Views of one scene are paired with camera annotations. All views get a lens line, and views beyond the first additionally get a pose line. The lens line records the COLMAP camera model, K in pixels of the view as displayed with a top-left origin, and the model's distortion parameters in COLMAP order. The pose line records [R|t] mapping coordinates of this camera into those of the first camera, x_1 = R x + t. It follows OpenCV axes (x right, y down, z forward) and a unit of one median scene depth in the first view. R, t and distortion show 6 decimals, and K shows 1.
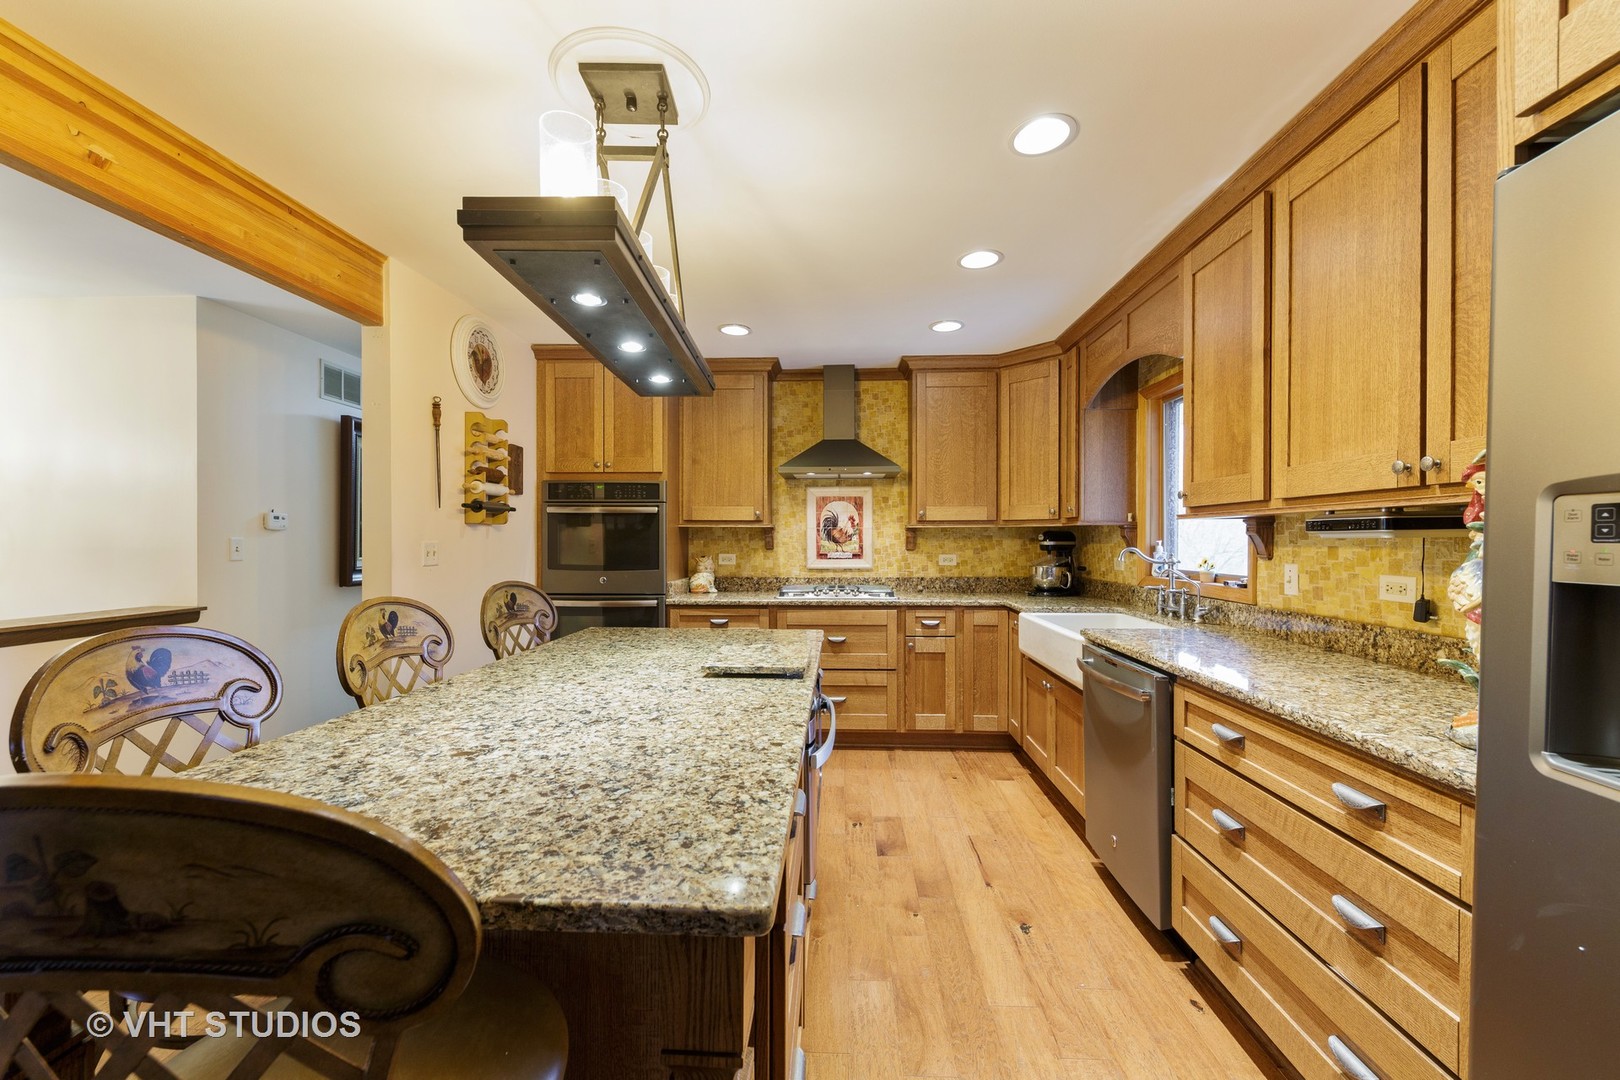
lens RADIAL K [[647.9, 0, 810.0], [0, 647.9, 540.0], [0, 0, 1]] dist [0.011088, -0.000069]
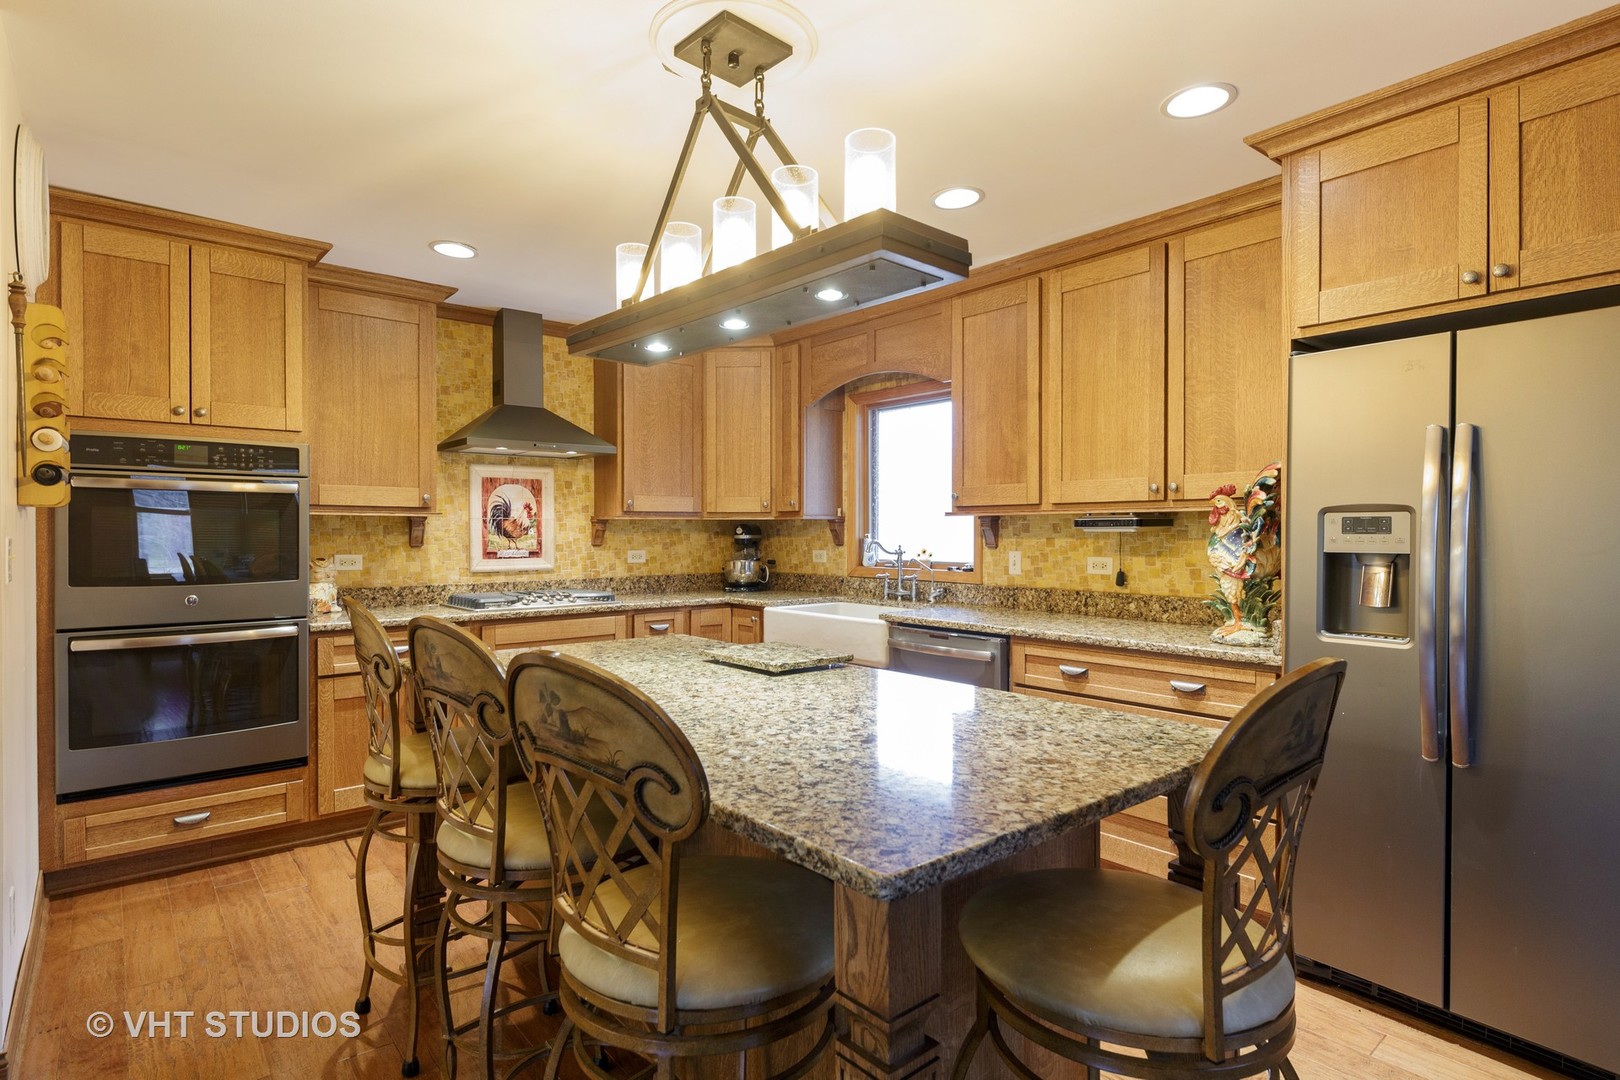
lens RADIAL K [[827.6, 0, 810.0], [0, 827.6, 540.0], [0, 0, 1]] dist [0.017083, 0.000062]
pose [[0.734207, -0.007168, 0.678887, -0.401917], [0.001809, 0.999961, 0.008601, -0.000764], [-0.678923, -0.005087, 0.734192, 0.025818]]
